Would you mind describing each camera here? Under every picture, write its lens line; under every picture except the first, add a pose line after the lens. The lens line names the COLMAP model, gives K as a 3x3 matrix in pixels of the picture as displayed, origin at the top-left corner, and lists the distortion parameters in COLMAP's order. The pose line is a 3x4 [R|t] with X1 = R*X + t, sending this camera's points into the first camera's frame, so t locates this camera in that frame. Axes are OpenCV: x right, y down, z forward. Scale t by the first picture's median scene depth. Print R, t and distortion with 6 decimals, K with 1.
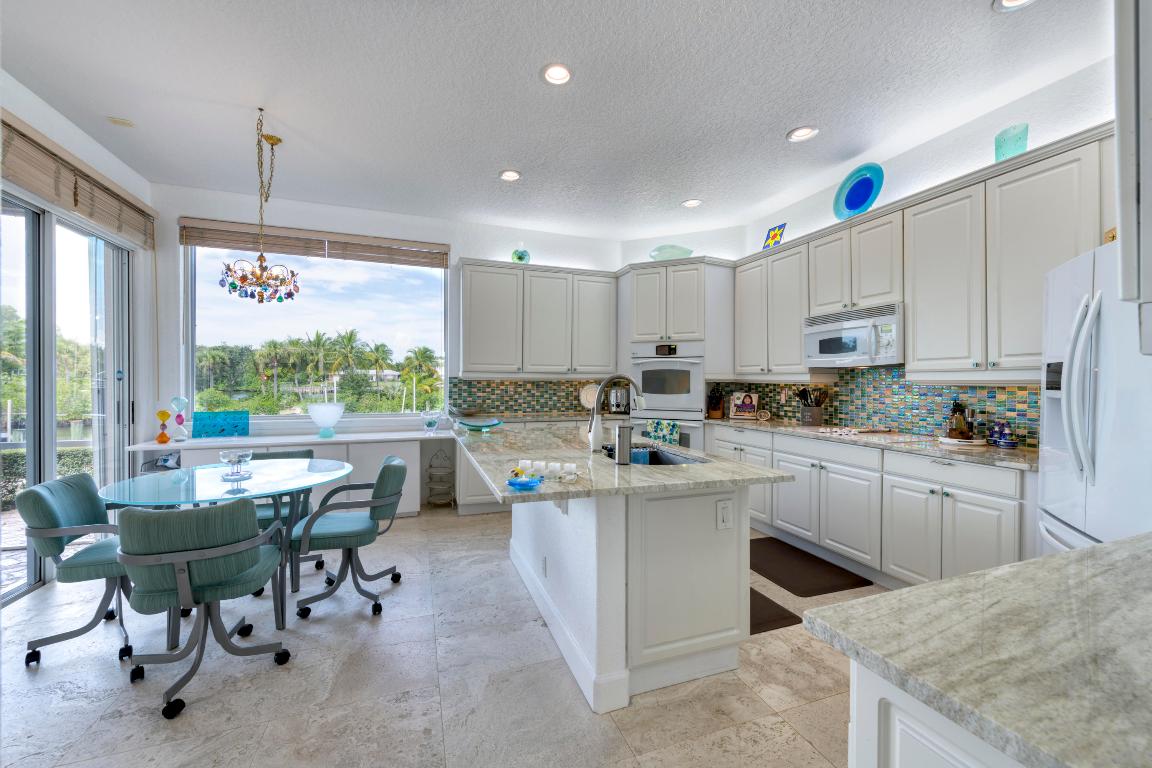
lens RADIAL K [[465.9, 0, 580.1], [0, 465.9, 381.7], [0, 0, 1]] dist [0.002257, -0.000600]
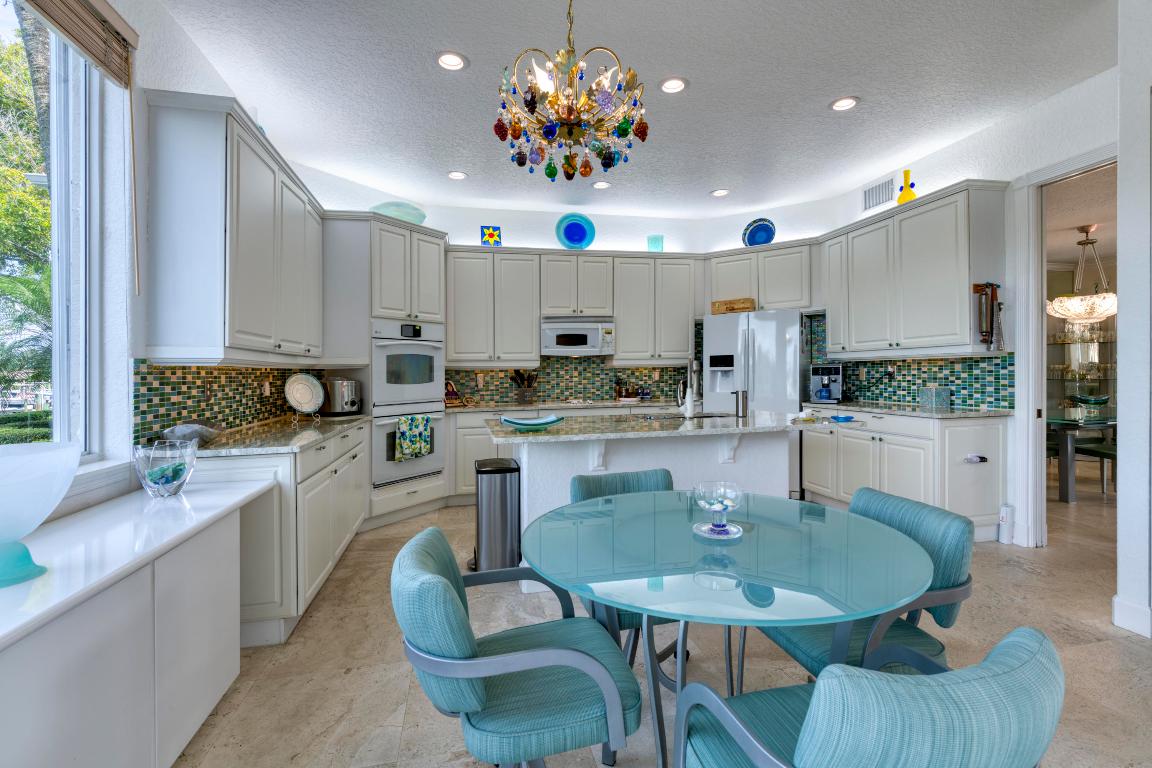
lens RADIAL K [[534.9, 0, 586.4], [0, 534.9, 381.1], [0, 0, 1]] dist [0.000501, -0.000074]
pose [[0.099596, -0.023866, 0.994742, -0.747884], [0.018714, 0.999580, 0.022109, 0.006424], [-0.994852, 0.016414, 0.100001, 0.600584]]
